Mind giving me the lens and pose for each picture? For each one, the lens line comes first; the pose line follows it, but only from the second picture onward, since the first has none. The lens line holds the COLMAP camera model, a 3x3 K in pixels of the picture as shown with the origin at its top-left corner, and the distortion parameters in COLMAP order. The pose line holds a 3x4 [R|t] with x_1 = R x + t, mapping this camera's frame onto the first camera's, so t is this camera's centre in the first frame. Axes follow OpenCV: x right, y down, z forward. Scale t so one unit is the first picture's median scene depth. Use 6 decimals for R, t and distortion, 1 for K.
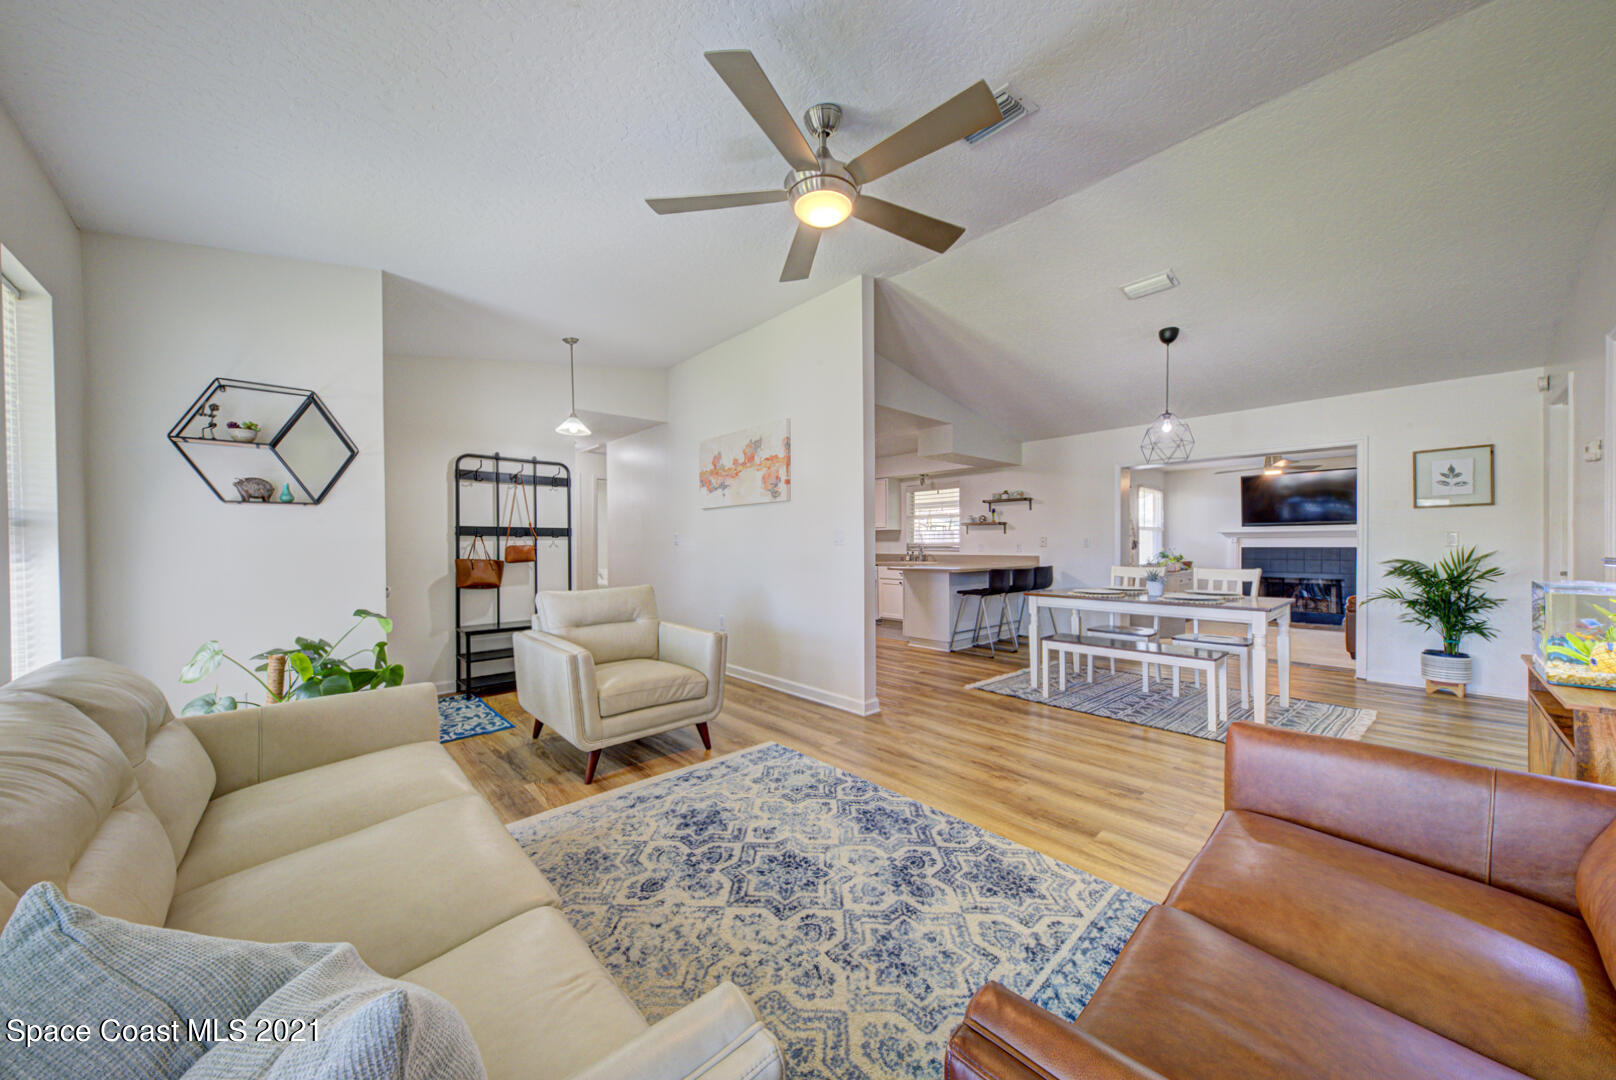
lens RADIAL K [[552.3, 0, 808.7], [0, 552.3, 546.4], [0, 0, 1]] dist [0.020391, -0.002488]
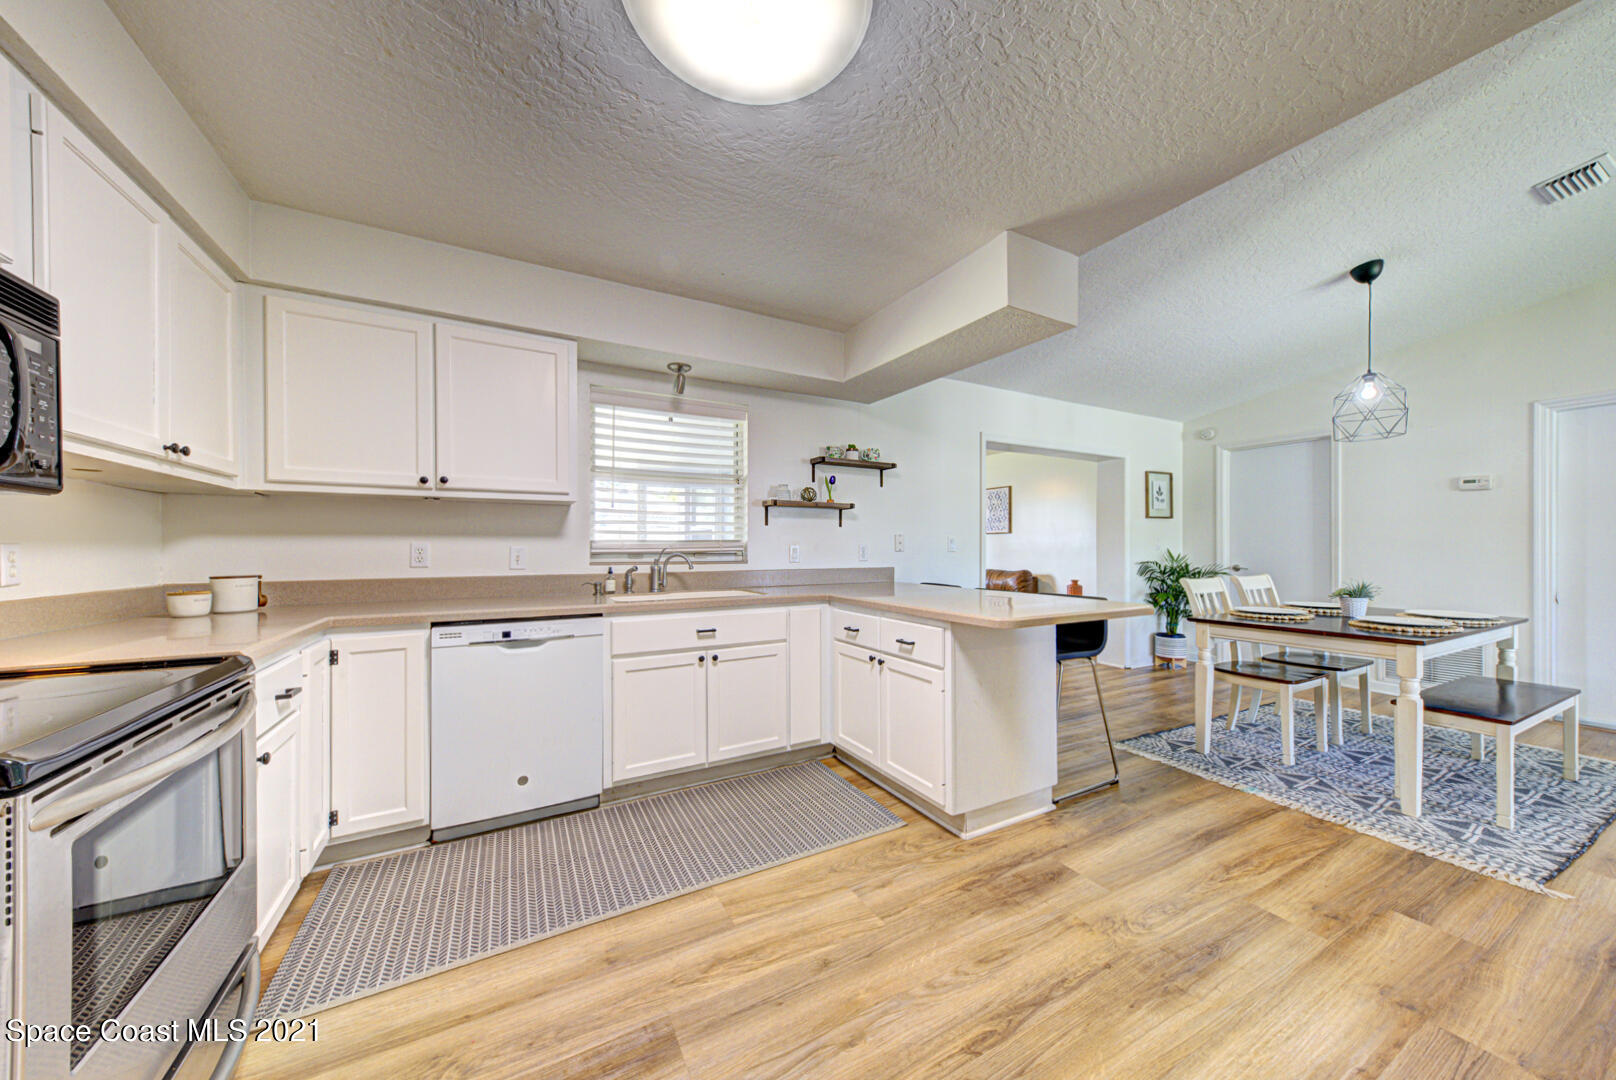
lens RADIAL K [[552.3, 0, 817.8], [0, 552.3, 548.0], [0, 0, 1]] dist [0.020391, -0.002488]
pose [[0.234872, 0.000472, 0.972026, -0.289803], [0.002874, 0.999995, -0.001180, -0.004226], [-0.972022, 0.003071, 0.234870, 1.631412]]
